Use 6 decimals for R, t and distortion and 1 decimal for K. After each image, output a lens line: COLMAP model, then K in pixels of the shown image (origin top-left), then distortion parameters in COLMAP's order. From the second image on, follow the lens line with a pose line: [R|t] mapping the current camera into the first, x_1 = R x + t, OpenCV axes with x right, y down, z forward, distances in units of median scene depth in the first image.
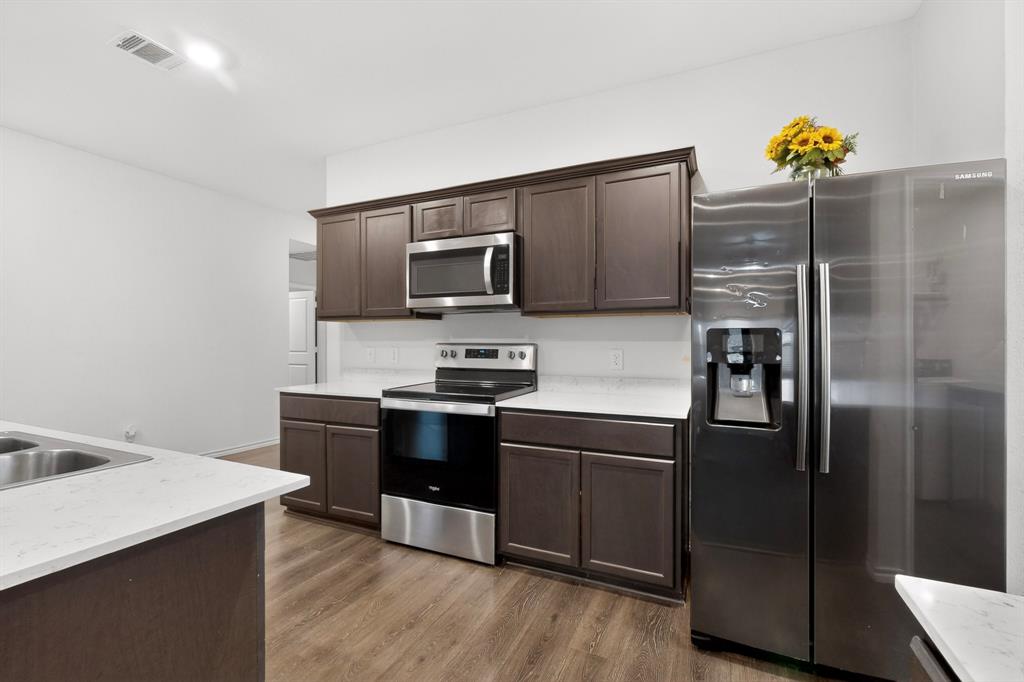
lens RADIAL K [[442.8, 0, 512.0], [0, 442.8, 341.0], [0, 0, 1]] dist [0.001166, -0.000369]
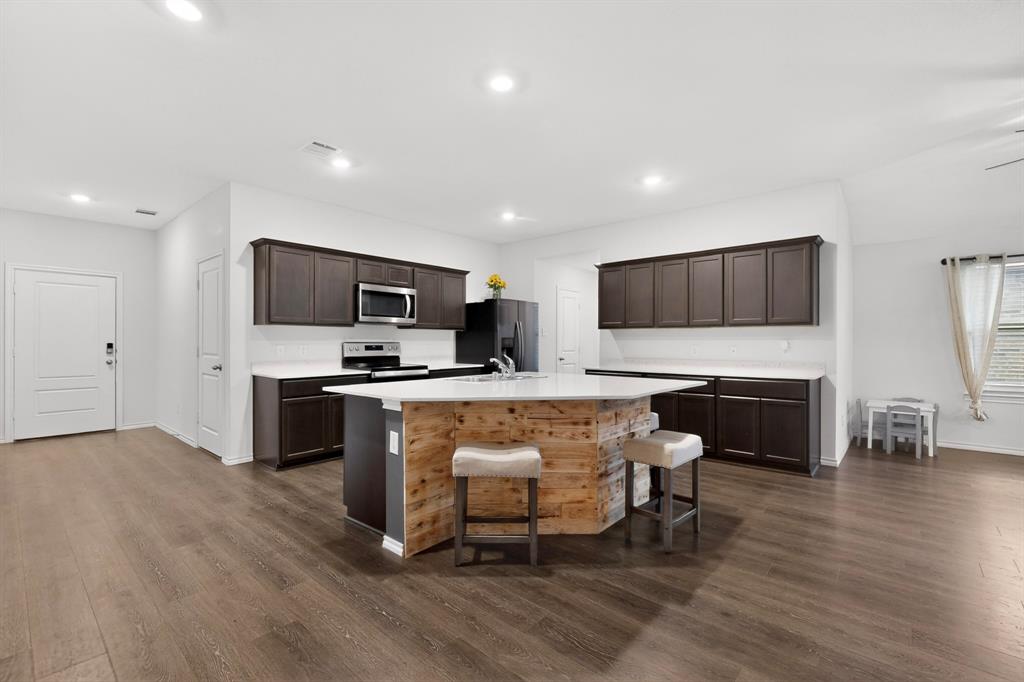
lens RADIAL K [[442.8, 0, 512.0], [0, 442.8, 341.0], [0, 0, 1]] dist [0.001166, -0.000369]
pose [[0.281314, 0.001424, 0.959615, -1.712306], [-0.002597, 0.999996, -0.000723, 0.001679], [-0.959612, -0.002289, 0.281316, -0.038081]]
